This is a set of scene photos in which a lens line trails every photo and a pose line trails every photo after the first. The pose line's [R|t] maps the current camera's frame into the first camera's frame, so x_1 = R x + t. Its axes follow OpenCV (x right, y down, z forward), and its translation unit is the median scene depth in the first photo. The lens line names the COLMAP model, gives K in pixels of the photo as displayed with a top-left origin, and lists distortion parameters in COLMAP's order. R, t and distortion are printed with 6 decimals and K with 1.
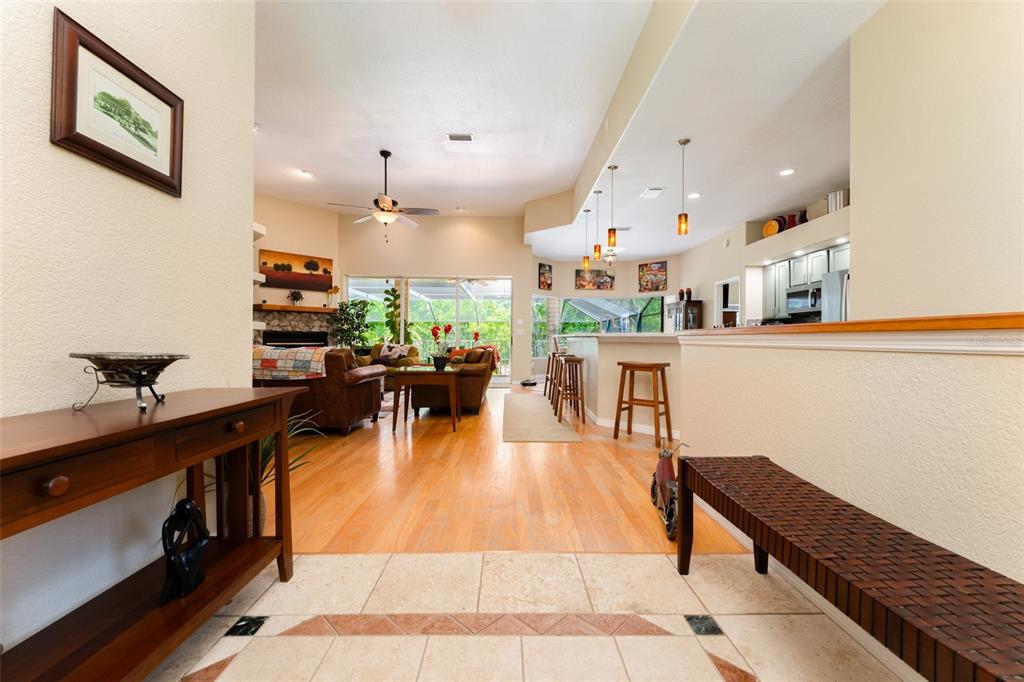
lens RADIAL K [[419.5, 0, 503.1], [0, 419.5, 348.6], [0, 0, 1]] dist [-0.004774, 0.000618]
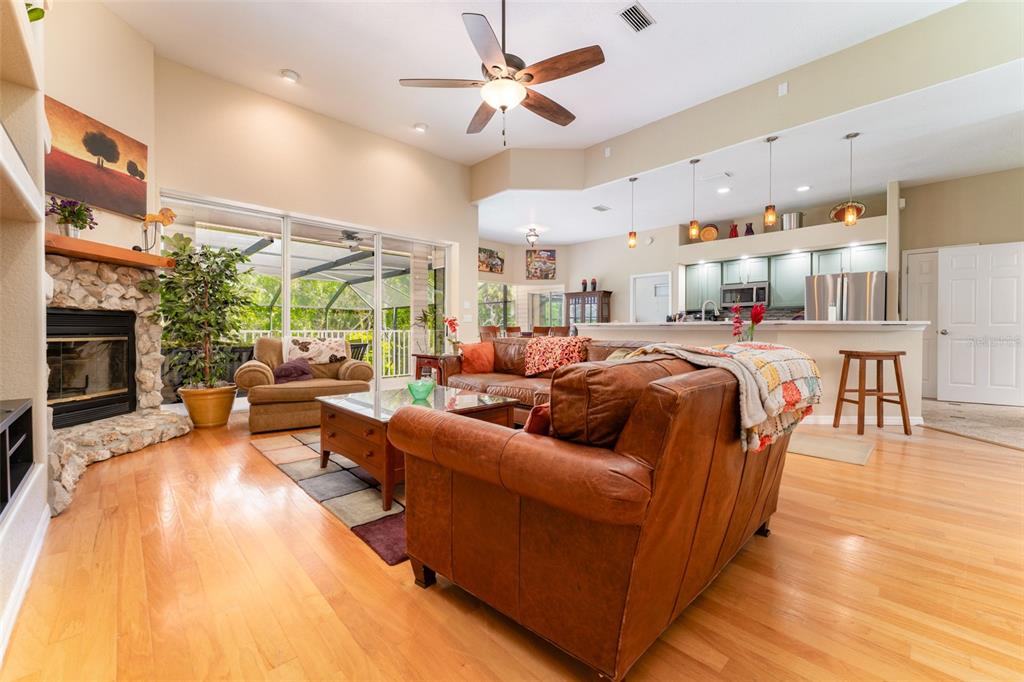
lens RADIAL K [[419.5, 0, 505.4], [0, 419.5, 344.6], [0, 0, 1]] dist [-0.004774, 0.000618]
pose [[0.715267, -0.026030, 0.698366, -0.464121], [0.016619, 0.999657, 0.020238, -0.008295], [-0.698654, -0.002870, 0.715454, 0.440547]]
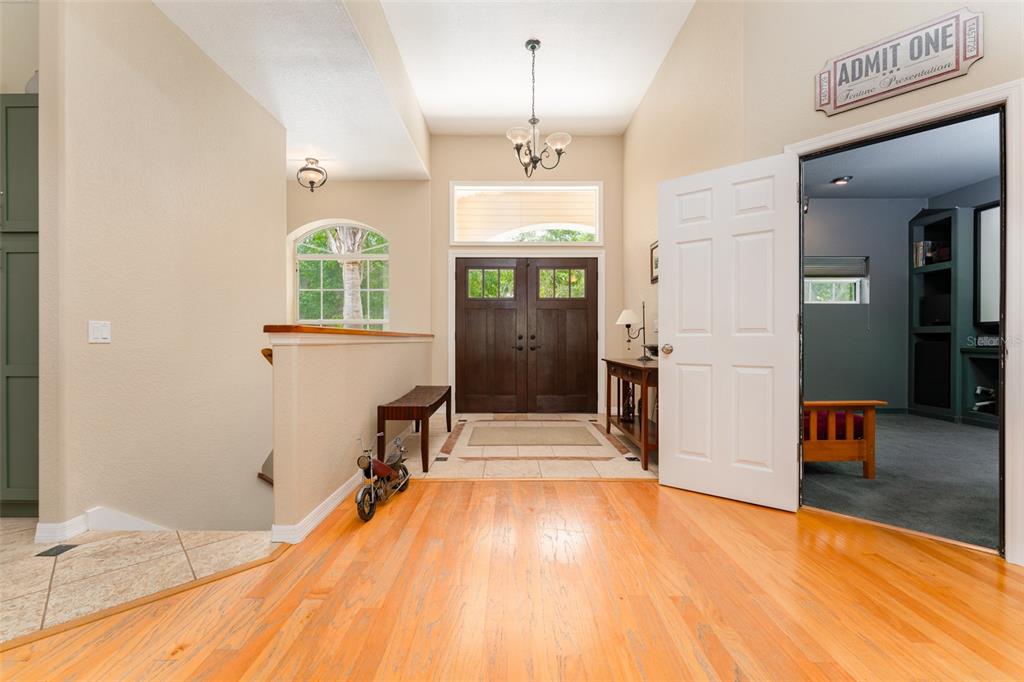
lens RADIAL K [[419.5, 0, 514.4], [0, 419.5, 338.9], [0, 0, 1]] dist [-0.004774, 0.000618]
pose [[-0.999603, -0.002718, -0.028047, 0.022760], [-0.003268, 0.999802, 0.019613, -0.011356], [0.027988, 0.019696, -0.999414, 0.575788]]
